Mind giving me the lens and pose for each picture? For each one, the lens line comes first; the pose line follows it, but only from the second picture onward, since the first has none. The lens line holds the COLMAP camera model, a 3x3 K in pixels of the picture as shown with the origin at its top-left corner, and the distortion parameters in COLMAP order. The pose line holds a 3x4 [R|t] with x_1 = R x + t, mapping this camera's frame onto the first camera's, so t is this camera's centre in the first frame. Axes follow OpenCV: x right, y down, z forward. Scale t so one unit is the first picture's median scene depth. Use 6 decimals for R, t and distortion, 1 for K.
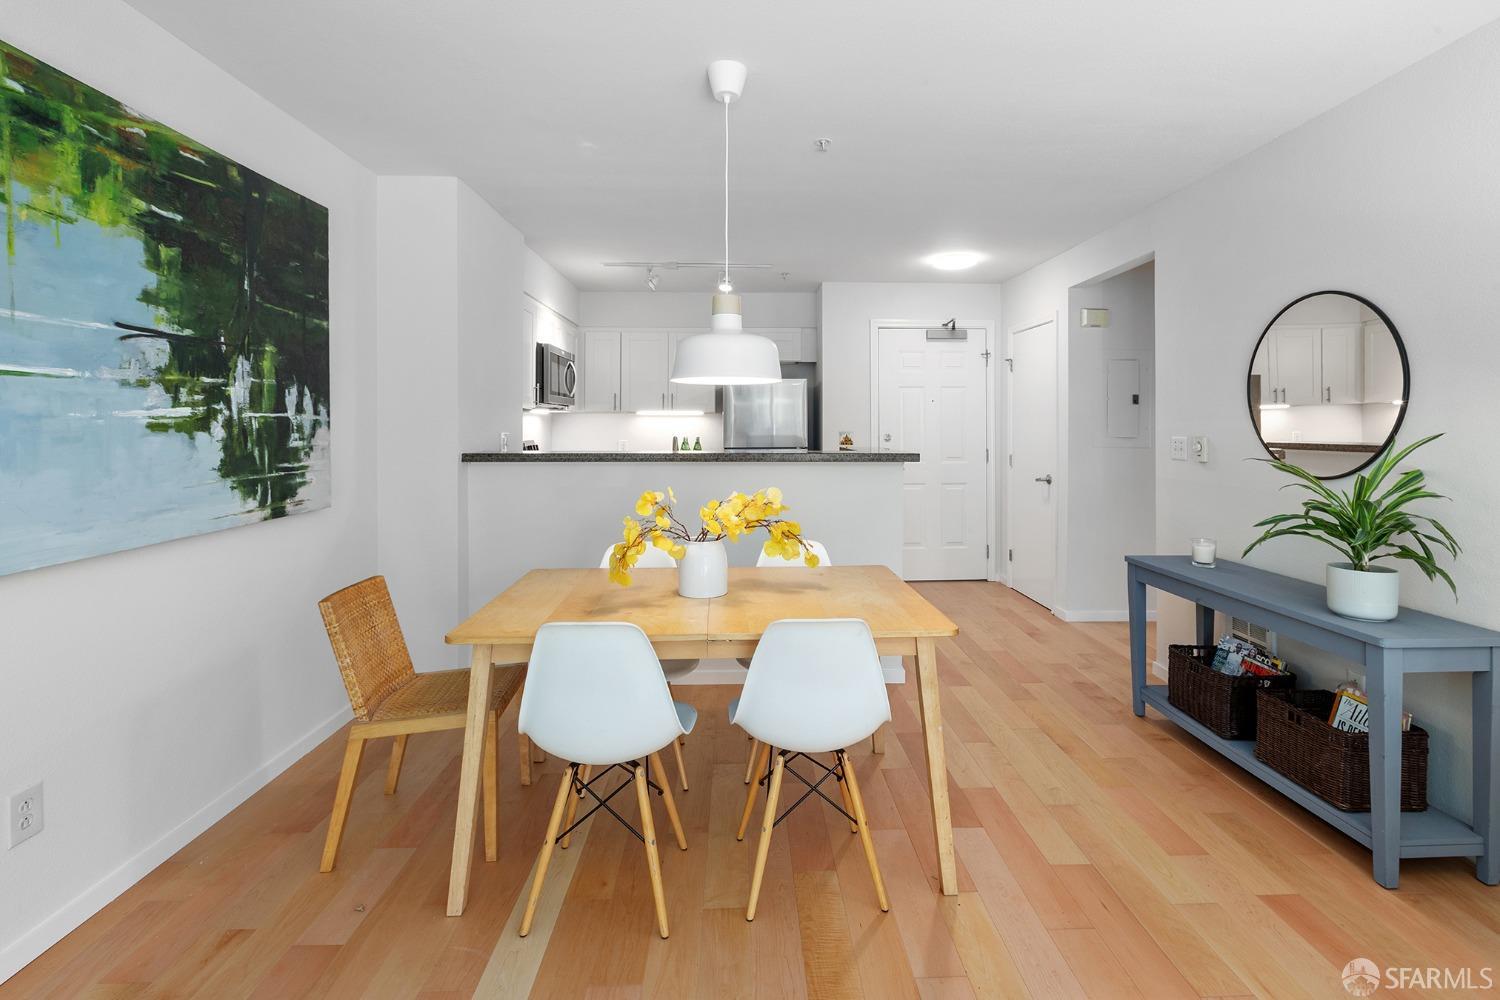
lens RADIAL K [[690.2, 0, 764.0], [0, 690.2, 424.3], [0, 0, 1]] dist [0.001873, -0.000017]
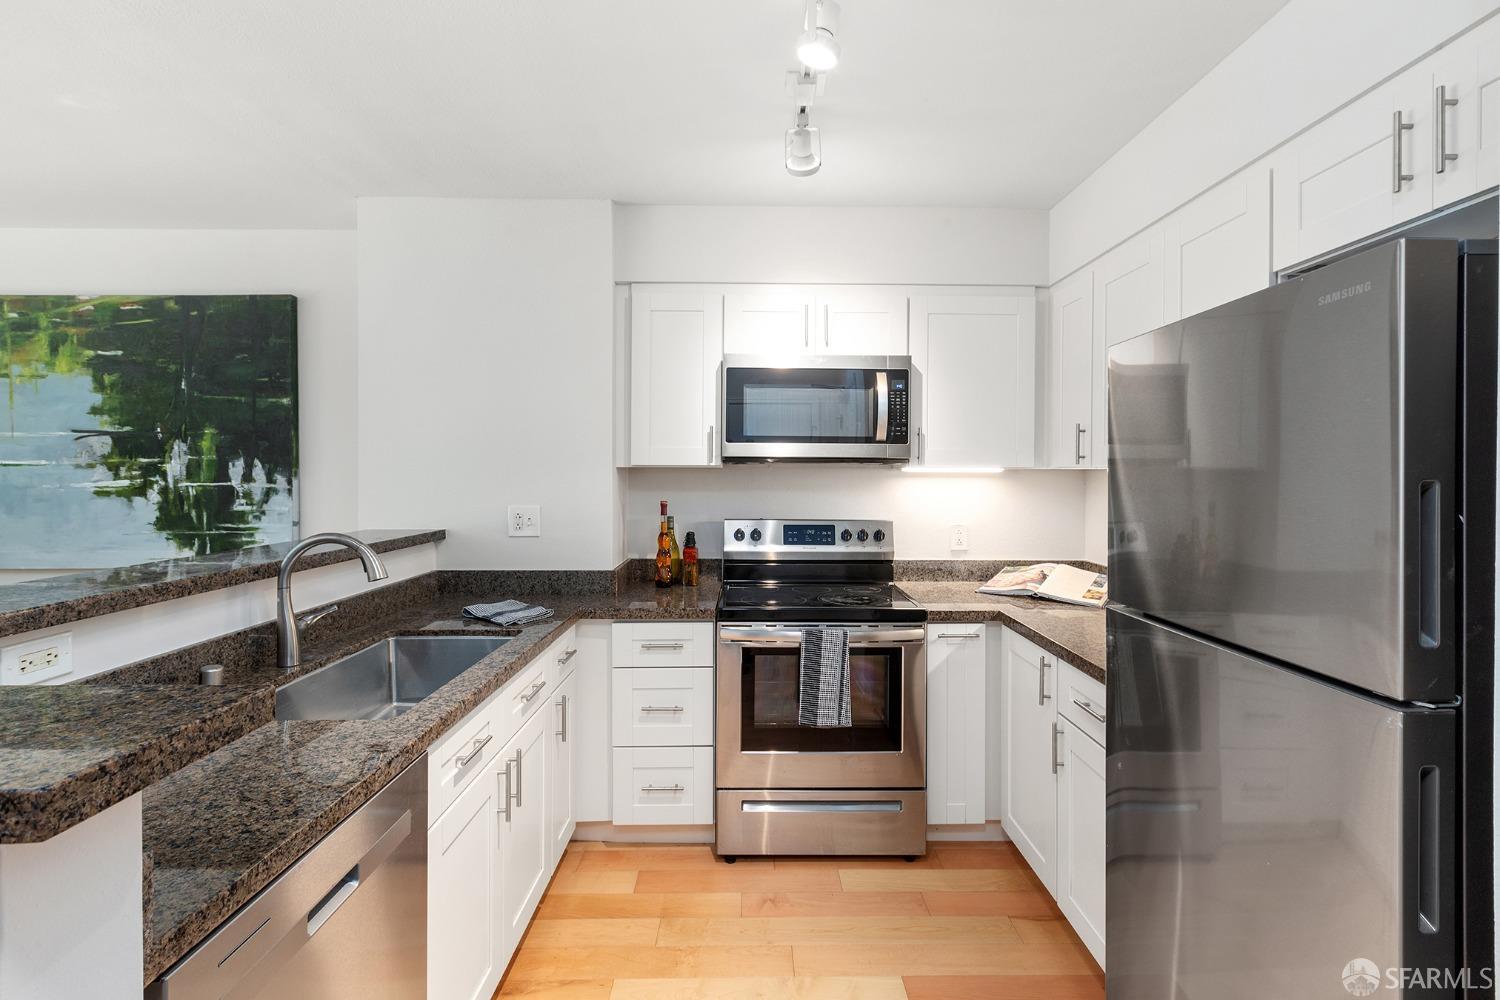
lens RADIAL K [[690.2, 0, 769.4], [0, 690.2, 473.6], [0, 0, 1]] dist [0.001873, -0.000017]
pose [[-0.033086, 0.004995, -0.999440, 0.545629], [-0.000838, 0.999987, 0.005026, -0.043393], [0.999452, 0.001004, -0.033082, 2.243239]]
